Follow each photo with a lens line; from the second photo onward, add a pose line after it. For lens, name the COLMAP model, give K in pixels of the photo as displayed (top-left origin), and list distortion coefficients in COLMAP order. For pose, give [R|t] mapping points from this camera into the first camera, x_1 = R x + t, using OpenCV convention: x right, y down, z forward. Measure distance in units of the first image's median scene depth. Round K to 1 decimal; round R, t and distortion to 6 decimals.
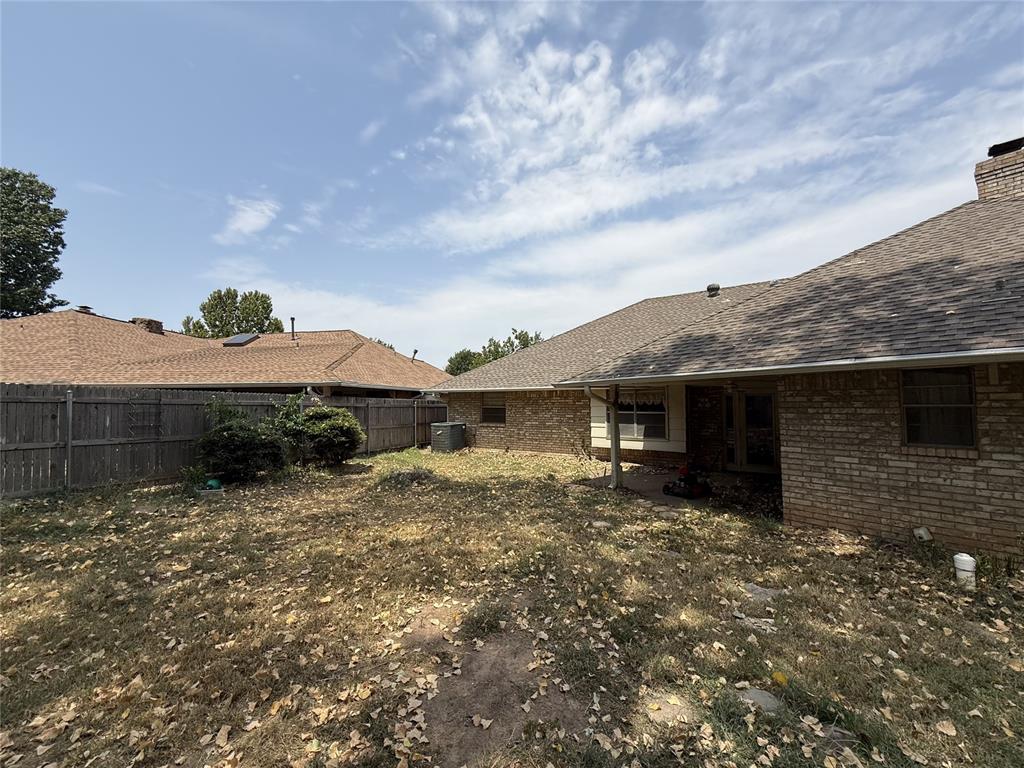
lens RADIAL K [[408.2, 0, 512.5], [0, 408.2, 387.6], [0, 0, 1]] dist [-0.002085, 0.000232]
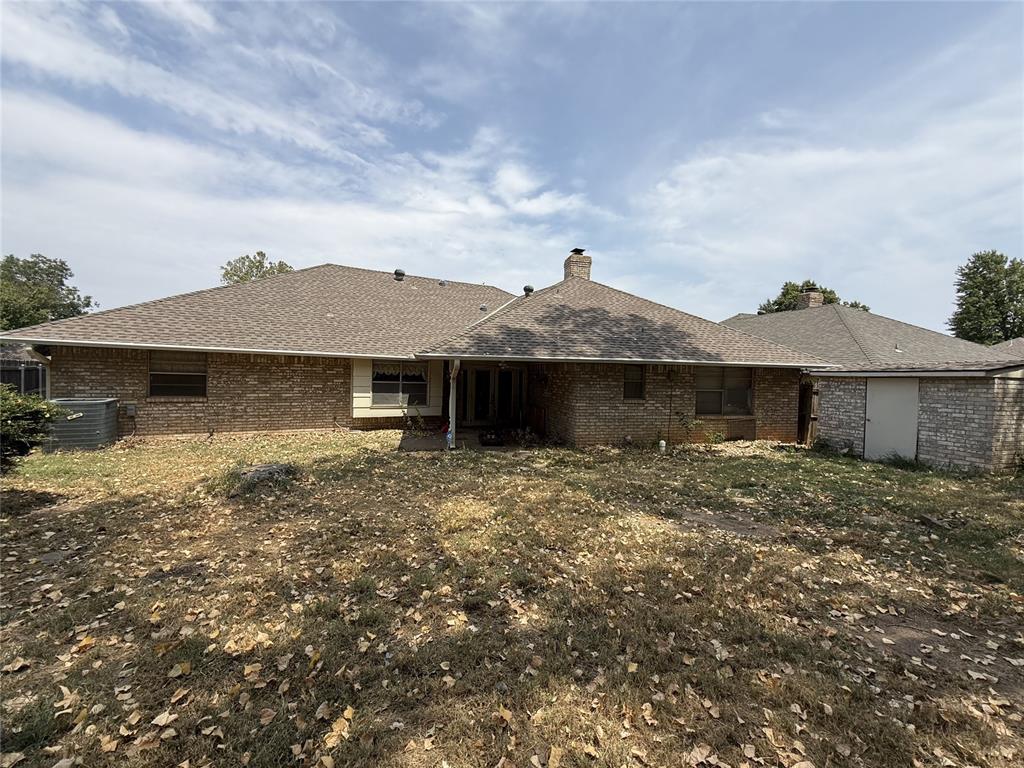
lens RADIAL K [[408.2, 0, 511.8], [0, 408.2, 385.3], [0, 0, 1]] dist [-0.002085, 0.000232]
pose [[0.438845, -0.004563, 0.898551, -0.547672], [-0.060232, 0.997589, 0.034483, 0.013359], [-0.896542, -0.069254, 0.437512, 0.265441]]
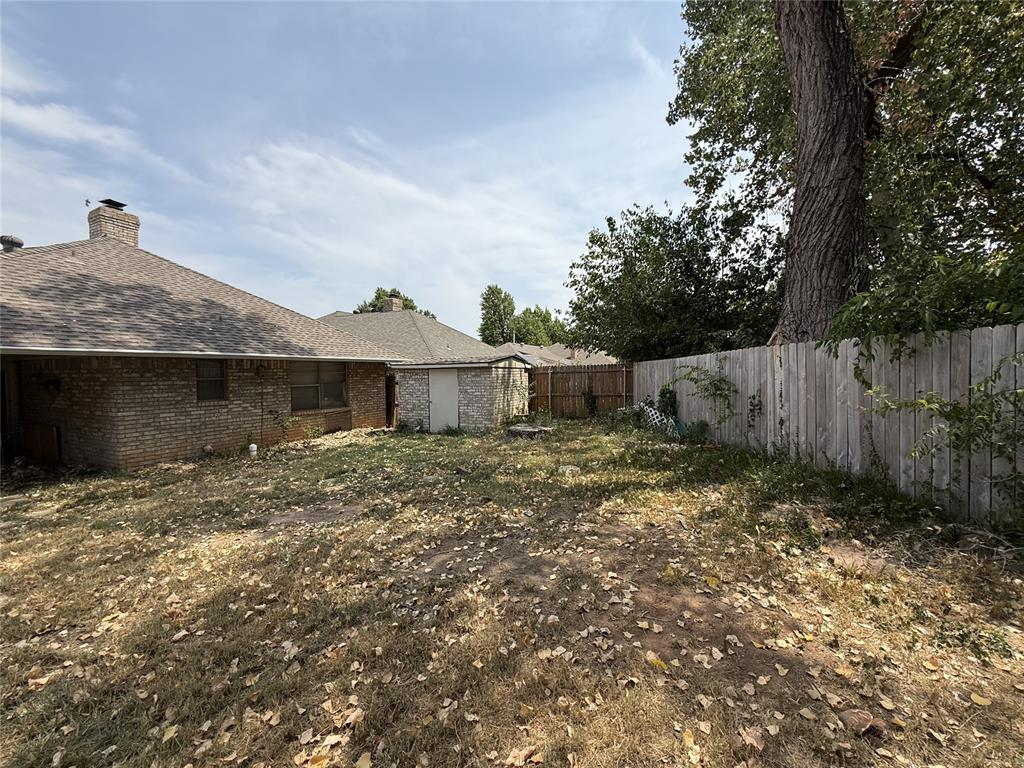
lens RADIAL K [[408.2, 0, 515.9], [0, 408.2, 385.4], [0, 0, 1]] dist [-0.002085, 0.000232]
pose [[-0.432199, -0.013728, 0.901674, -0.542548], [-0.020736, 0.999771, 0.005282, 0.015037], [-0.901540, -0.016414, -0.432385, 0.234813]]
